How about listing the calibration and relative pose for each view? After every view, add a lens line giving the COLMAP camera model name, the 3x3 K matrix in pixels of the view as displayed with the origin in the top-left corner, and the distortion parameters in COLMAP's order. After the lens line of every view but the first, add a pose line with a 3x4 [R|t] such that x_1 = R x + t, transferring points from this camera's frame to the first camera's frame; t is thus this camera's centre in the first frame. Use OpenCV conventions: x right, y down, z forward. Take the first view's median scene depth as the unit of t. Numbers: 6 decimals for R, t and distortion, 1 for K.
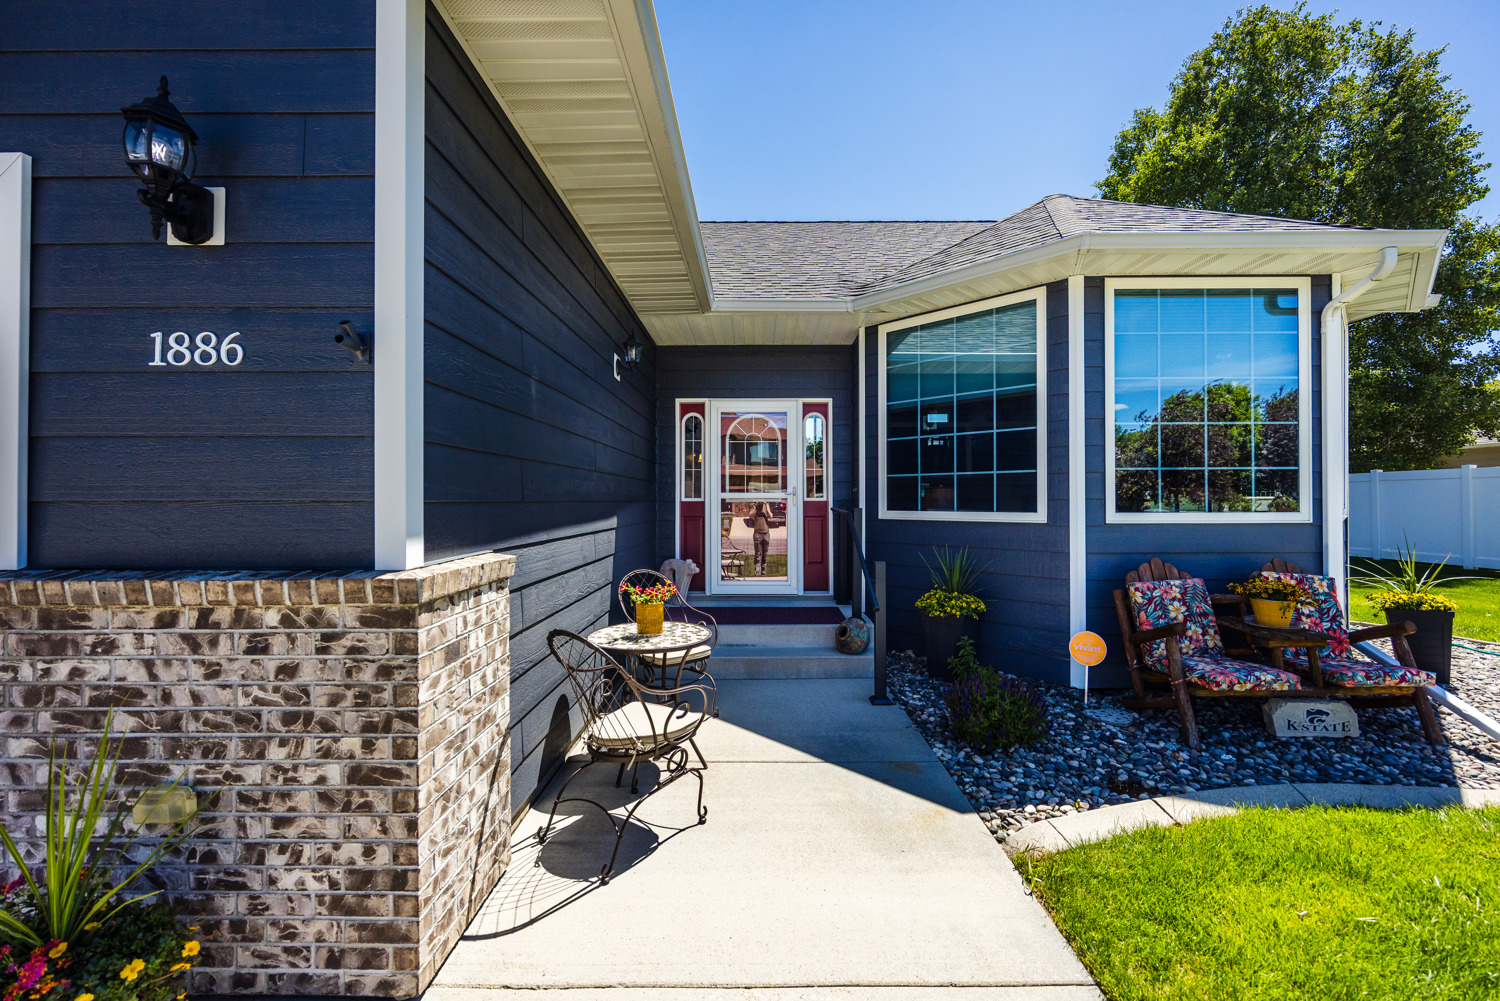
lens RADIAL K [[598.2, 0, 753.6], [0, 598.2, 496.8], [0, 0, 1]] dist [-0.003413, -0.000251]
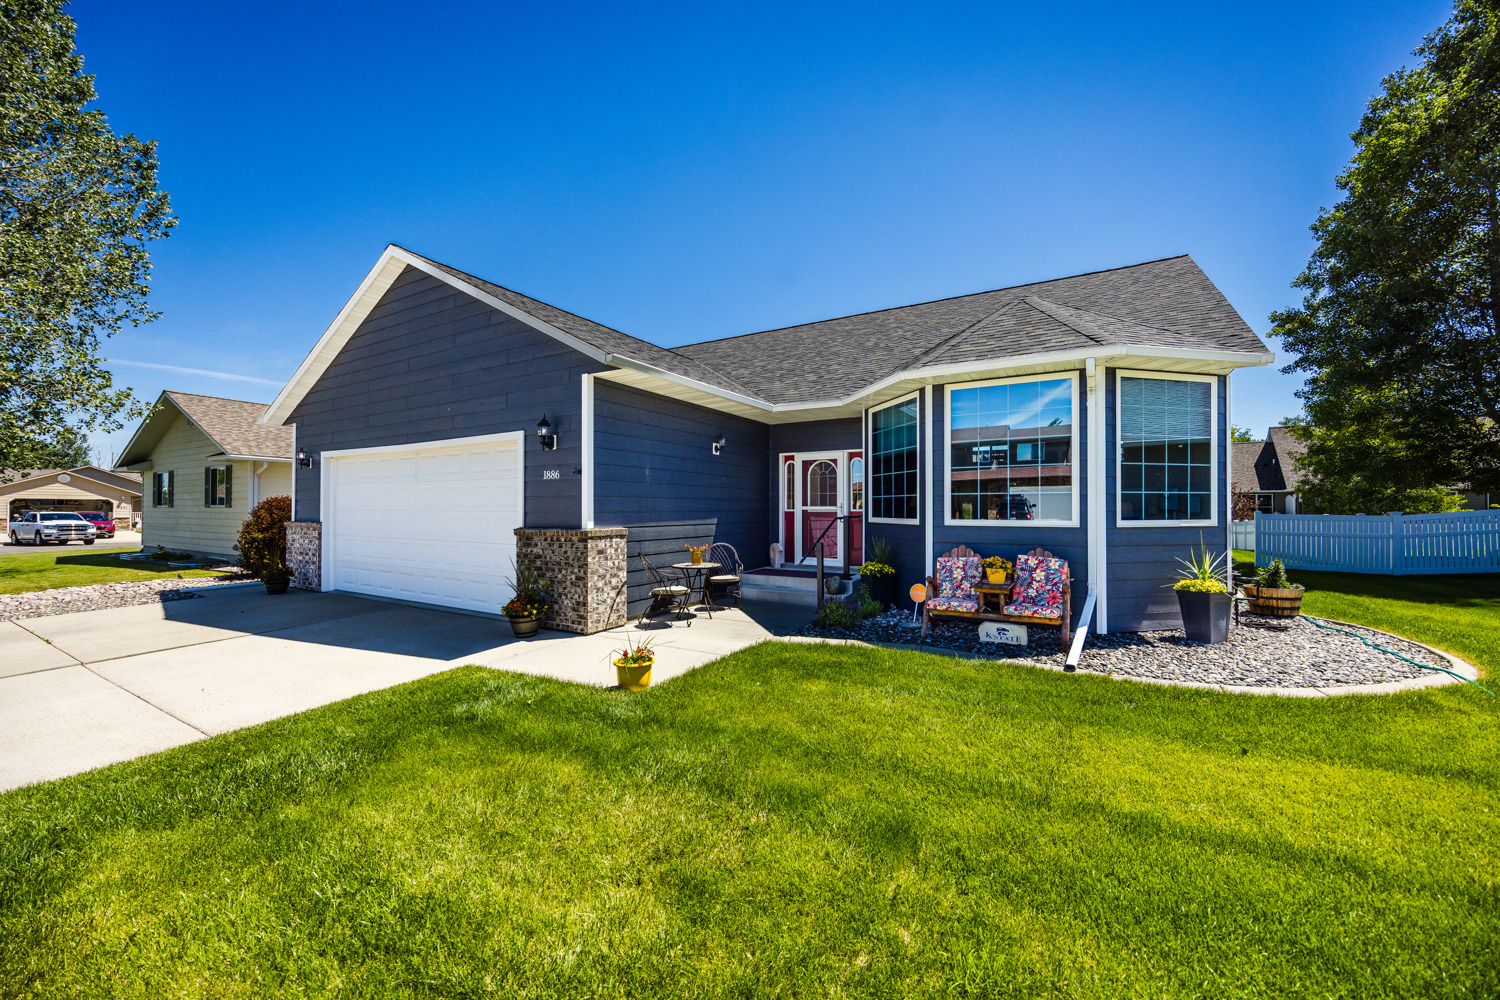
lens RADIAL K [[558.5, 0, 756.9], [0, 558.5, 505.4], [0, 0, 1]] dist [-0.000059, -0.000020]
pose [[0.869575, -0.001305, -0.493799, 2.157013], [0.000825, 0.999999, -0.001190, -0.029310], [0.493800, 0.000627, 0.869575, -1.620594]]
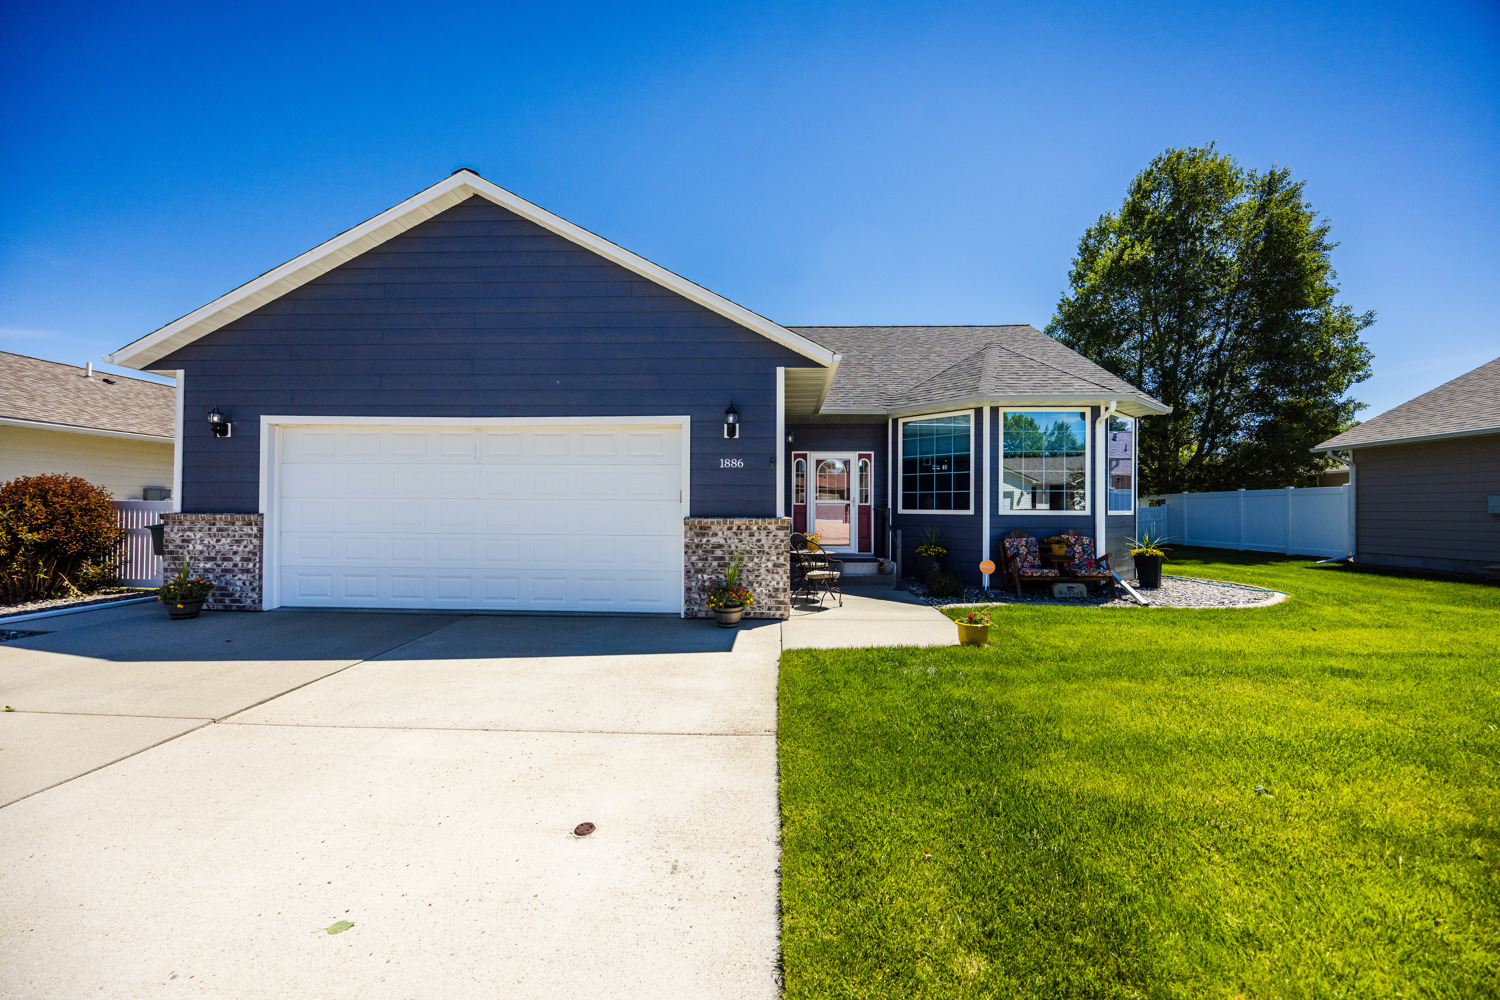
lens RADIAL K [[558.5, 0, 756.9], [0, 558.5, 505.4], [0, 0, 1]] dist [-0.000059, -0.000020]
pose [[0.999287, 0.007314, -0.037045, -0.603097], [-0.007375, 0.999972, -0.001487, 0.044376], [0.037033, 0.001759, 0.999313, -2.754041]]
